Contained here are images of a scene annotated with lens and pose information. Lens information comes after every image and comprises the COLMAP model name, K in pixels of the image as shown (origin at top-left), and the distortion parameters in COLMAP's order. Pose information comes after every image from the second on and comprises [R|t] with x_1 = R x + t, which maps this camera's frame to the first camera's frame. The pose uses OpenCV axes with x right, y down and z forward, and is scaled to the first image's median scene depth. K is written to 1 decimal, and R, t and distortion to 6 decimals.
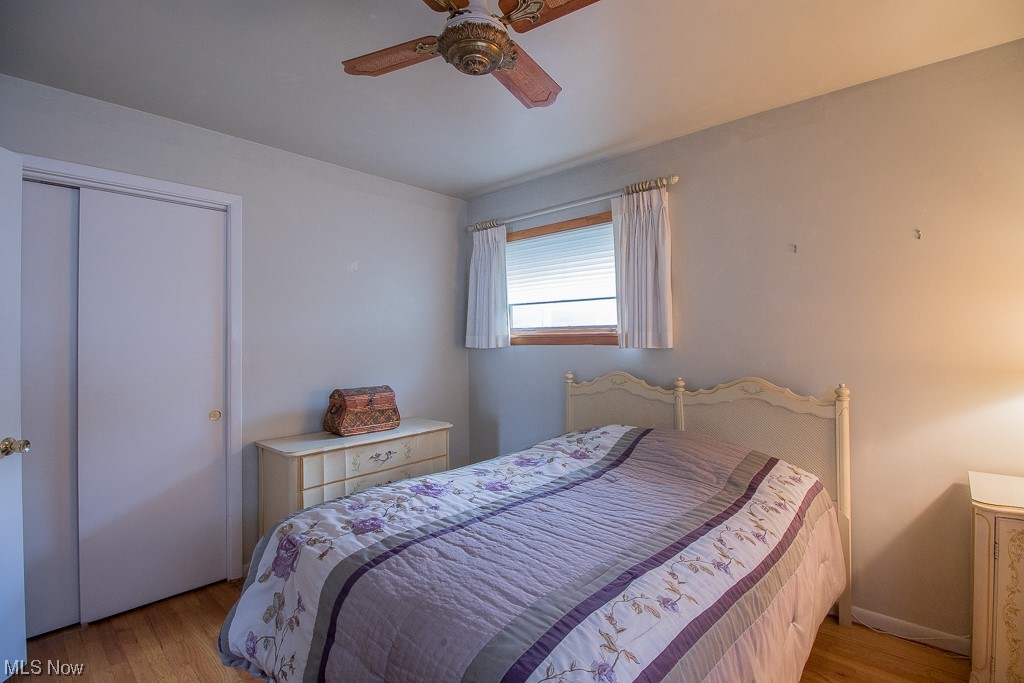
lens RADIAL K [[470.7, 0, 515.9], [0, 470.7, 338.0], [0, 0, 1]] dist [0.002525, -0.015080]
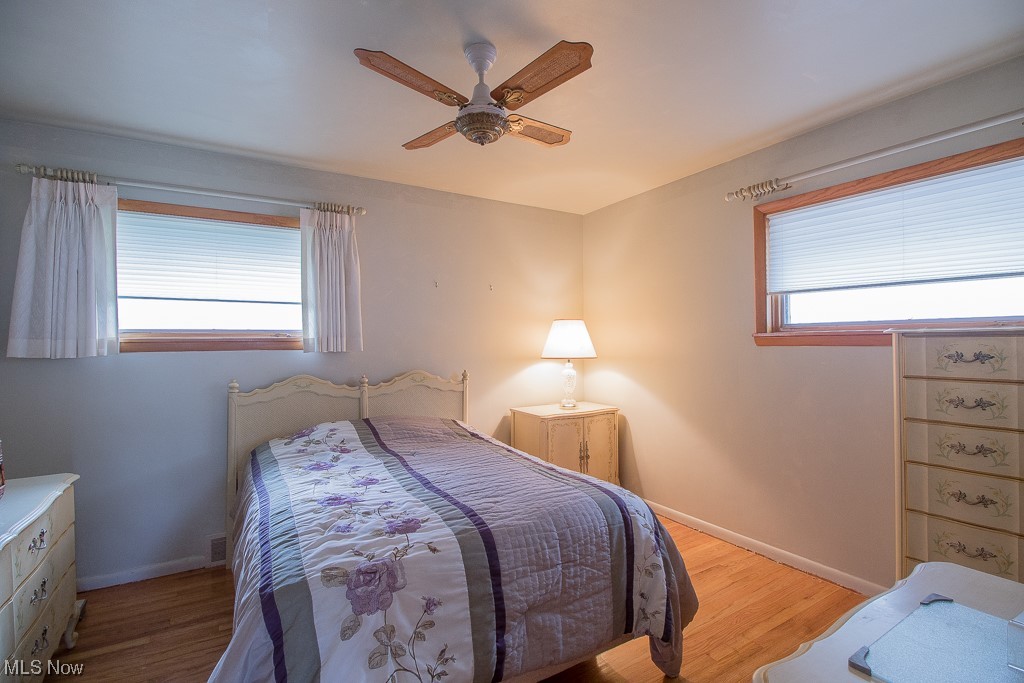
lens RADIAL K [[470.7, 0, 515.9], [0, 470.7, 338.0], [0, 0, 1]] dist [0.002525, -0.015080]
pose [[0.283177, 0.014605, 0.958956, -0.864794], [0.004366, 0.999854, -0.016517, 0.011960], [-0.959058, 0.008864, 0.283072, 0.342517]]
